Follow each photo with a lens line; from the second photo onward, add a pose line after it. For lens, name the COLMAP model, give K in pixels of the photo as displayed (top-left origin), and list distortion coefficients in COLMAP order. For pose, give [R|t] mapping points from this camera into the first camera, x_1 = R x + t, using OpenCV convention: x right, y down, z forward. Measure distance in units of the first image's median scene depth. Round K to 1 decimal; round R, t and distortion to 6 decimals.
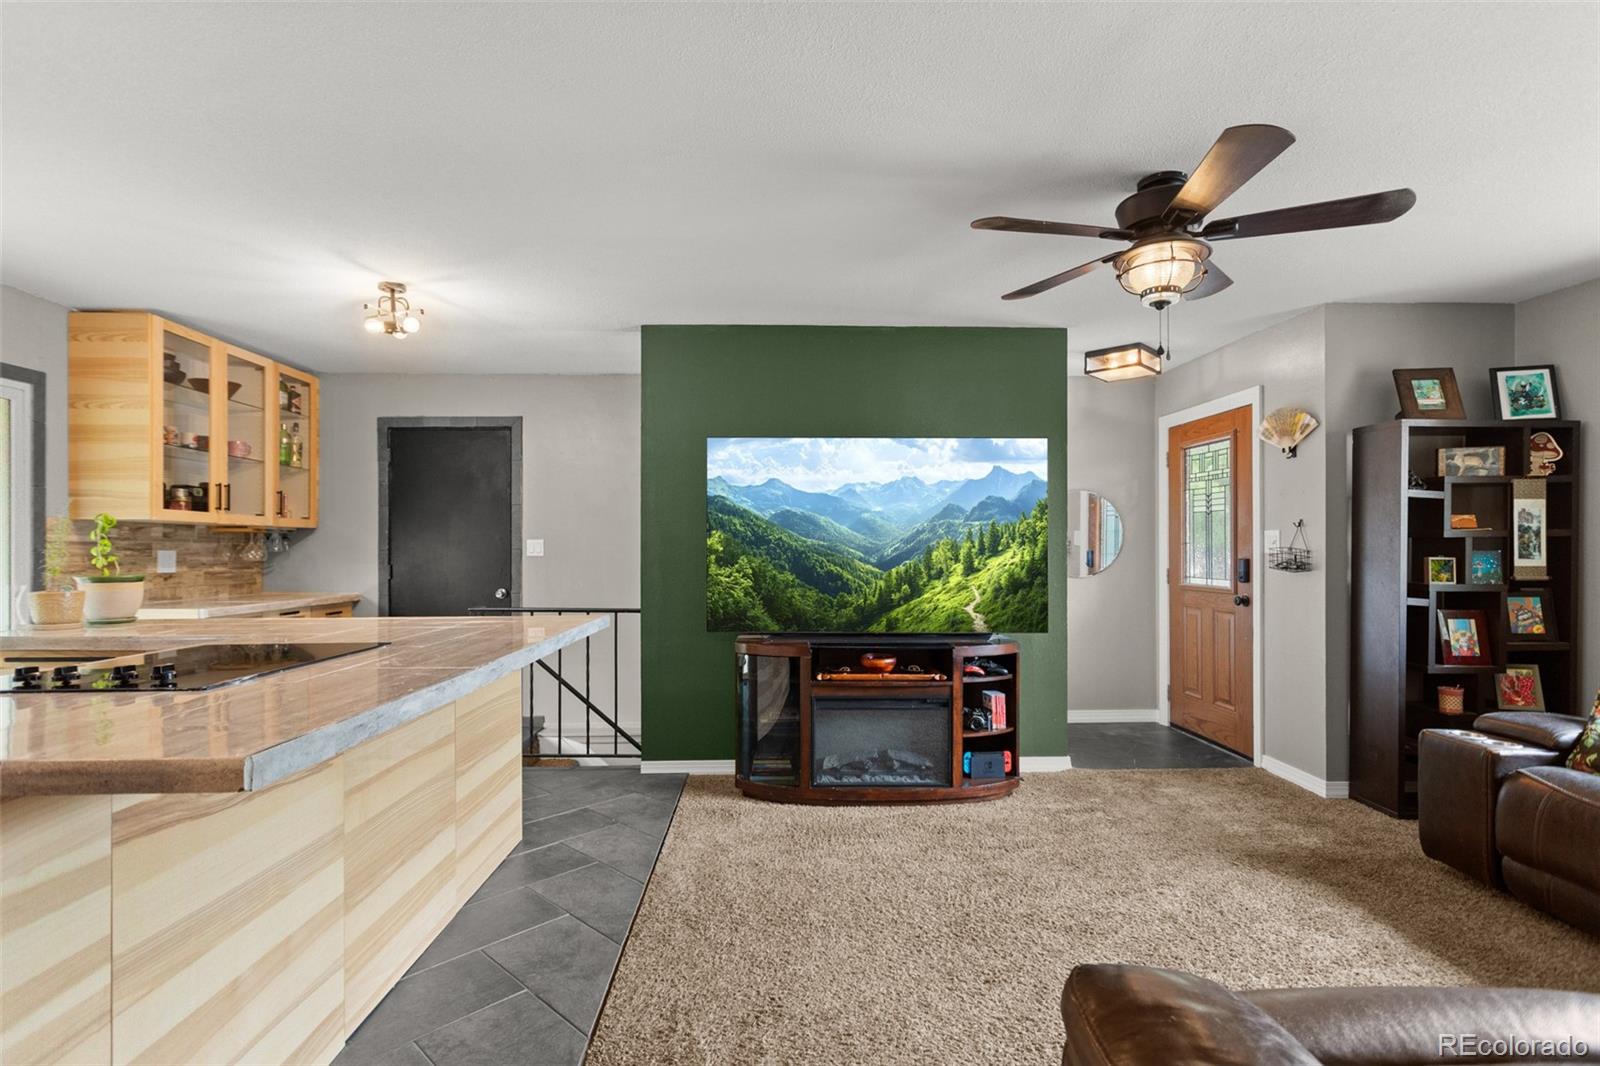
lens RADIAL K [[774.8, 0, 796.2], [0, 774.8, 549.3], [0, 0, 1]] dist [0.002414, 0.000721]
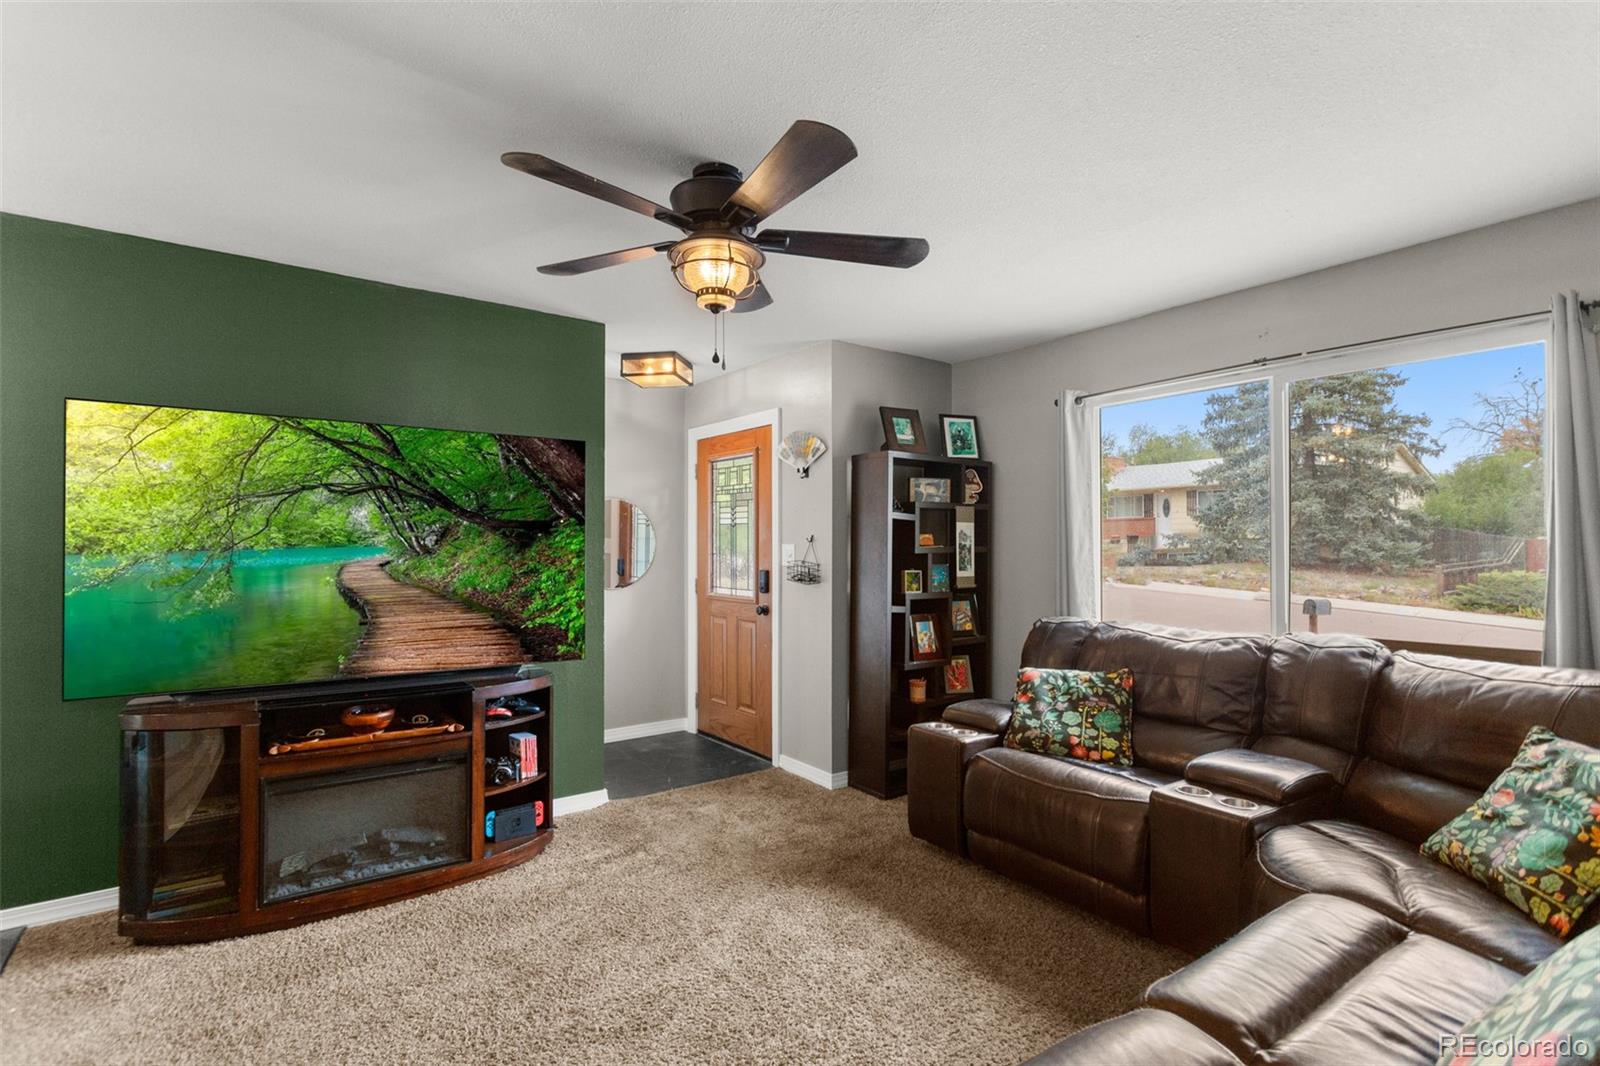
lens RADIAL K [[774.8, 0, 796.2], [0, 774.8, 549.3], [0, 0, 1]] dist [0.002414, 0.000721]
pose [[0.826510, 0.002927, 0.562914, 0.023175], [-0.003885, 0.999992, 0.000505, -0.021534], [-0.562908, -0.002604, 0.826515, 0.128869]]
